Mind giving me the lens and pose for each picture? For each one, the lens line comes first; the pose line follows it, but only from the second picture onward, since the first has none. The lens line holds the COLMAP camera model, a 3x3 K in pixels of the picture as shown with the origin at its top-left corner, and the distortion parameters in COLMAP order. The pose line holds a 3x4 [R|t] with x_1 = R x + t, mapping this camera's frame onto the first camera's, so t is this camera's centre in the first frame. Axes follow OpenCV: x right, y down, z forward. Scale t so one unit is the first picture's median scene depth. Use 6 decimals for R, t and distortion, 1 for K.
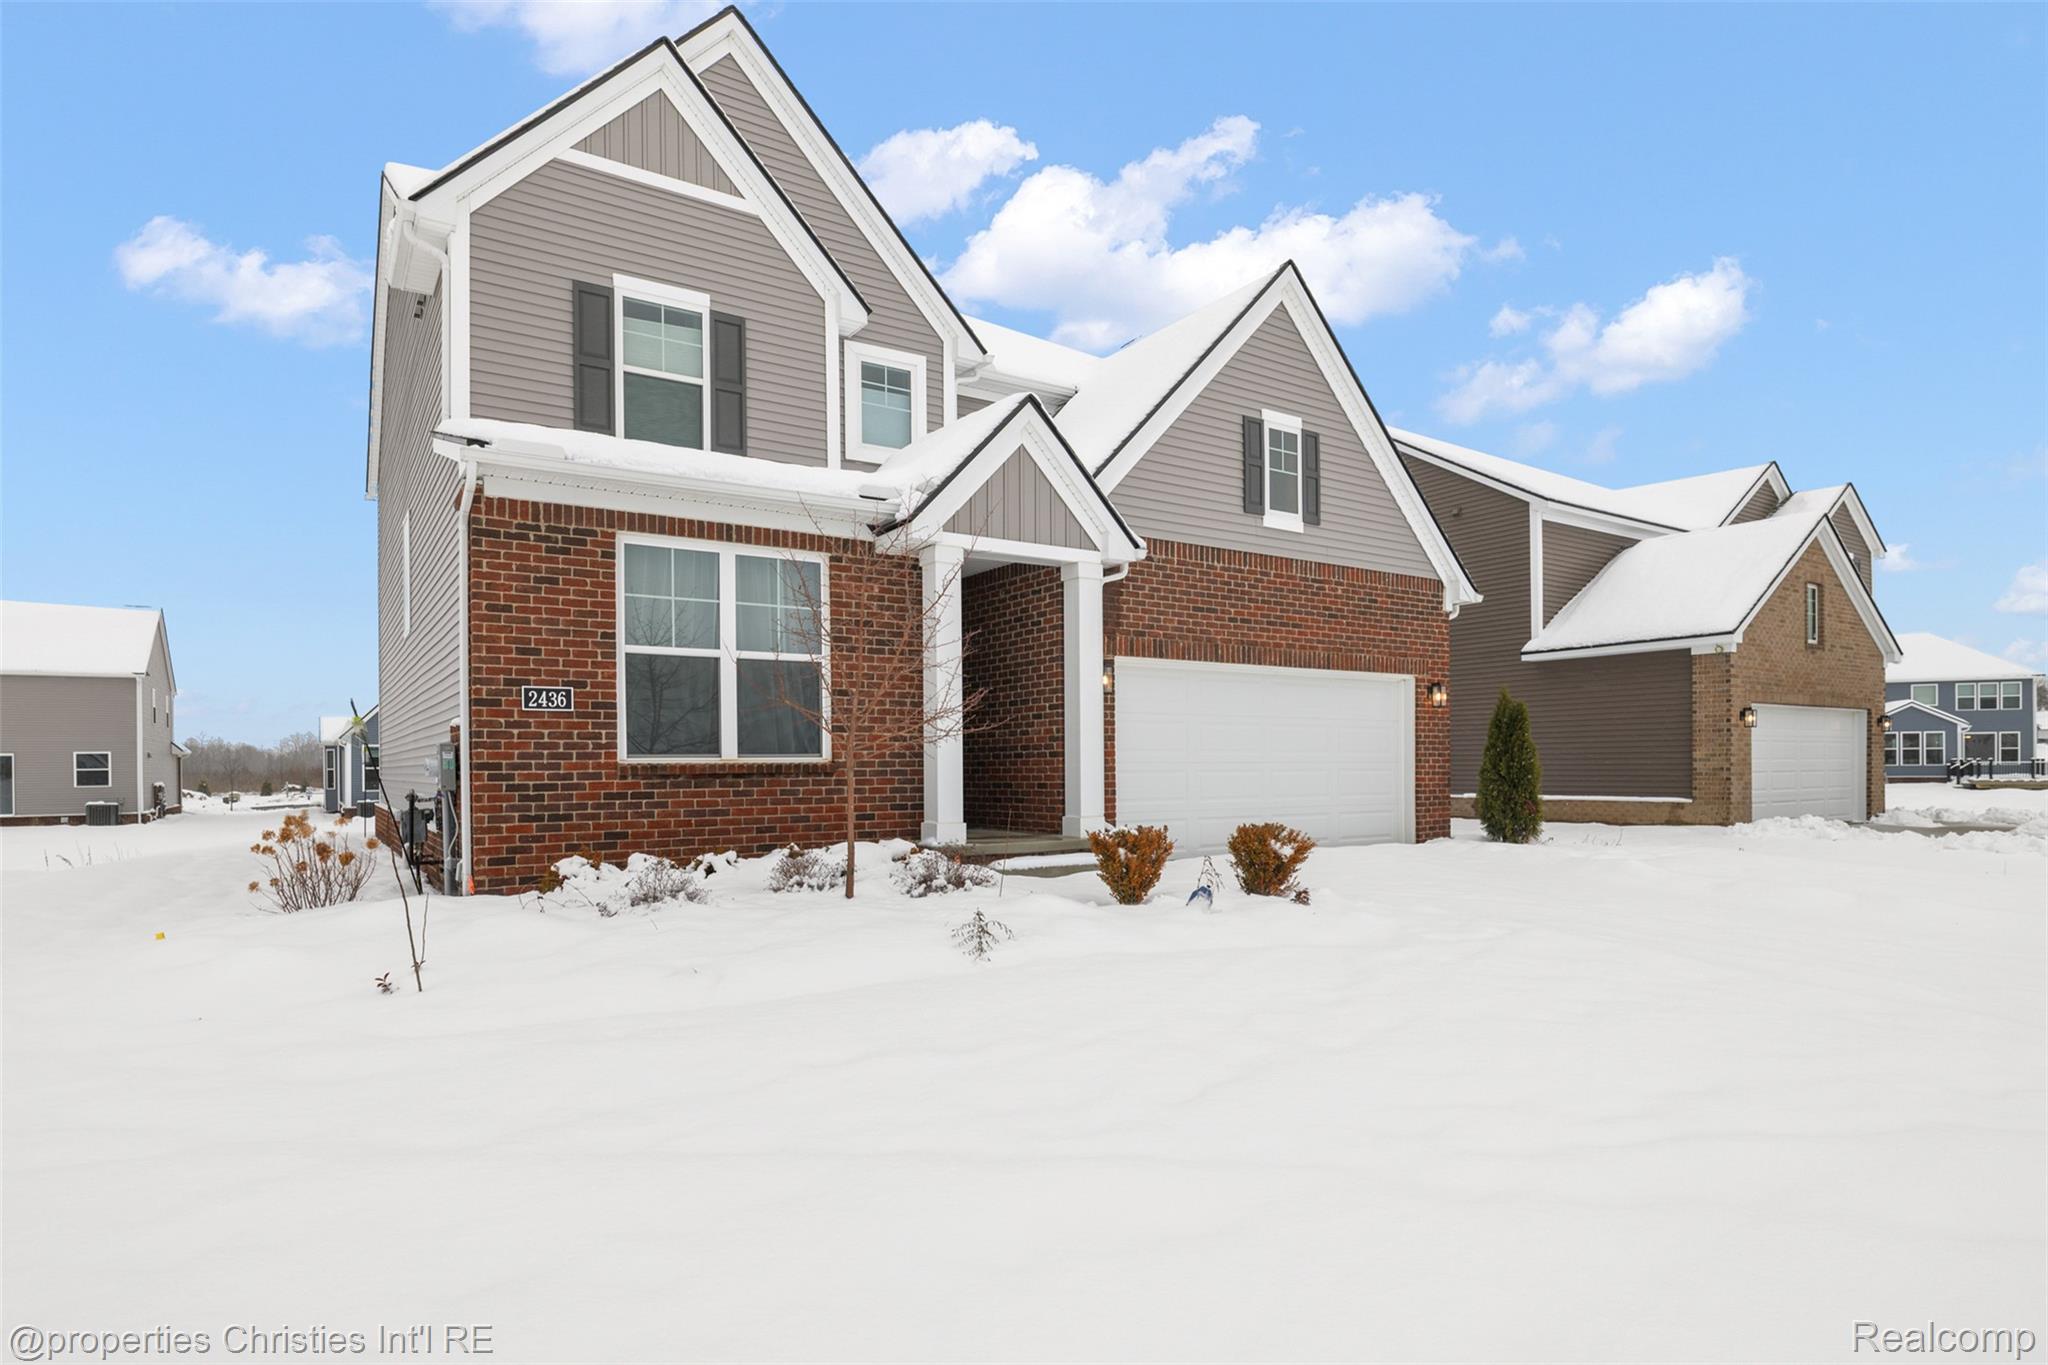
lens RADIAL K [[1078.6, 0, 1023.6], [0, 1078.6, 783.7], [0, 0, 1]] dist [-0.003166, -0.000228]
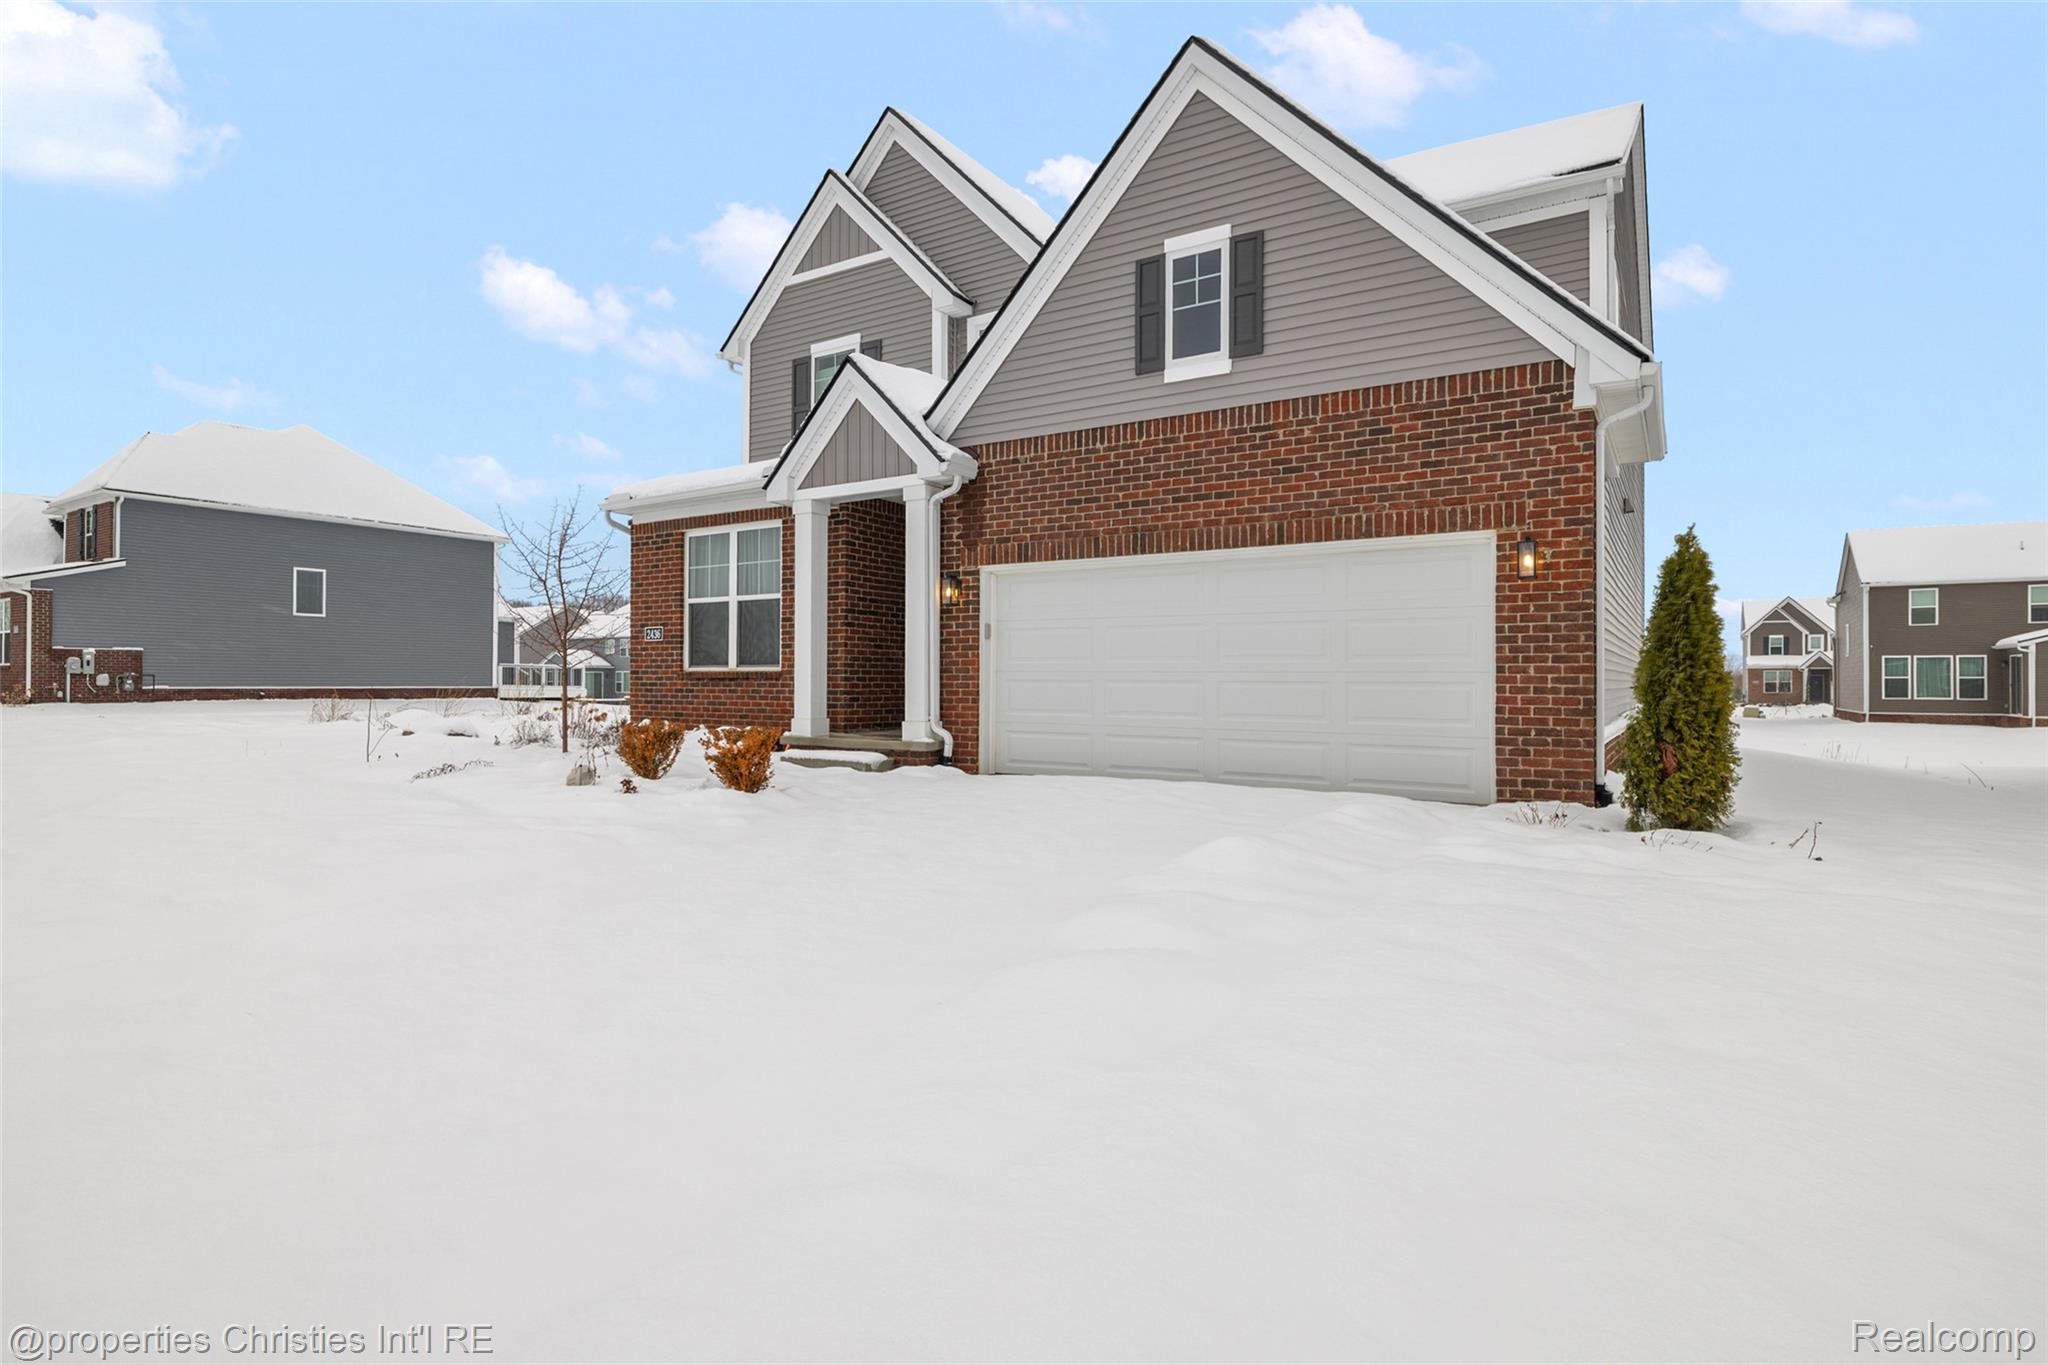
lens RADIAL K [[1007.5, 0, 1024.0], [0, 1007.5, 682.5], [0, 0, 1]] dist [0.001328, 0.000005]
pose [[0.417062, 0.013999, -0.908770, 0.951494], [-0.016457, 0.999834, 0.007849, -0.017110], [0.908729, 0.011682, 0.417223, 0.636167]]
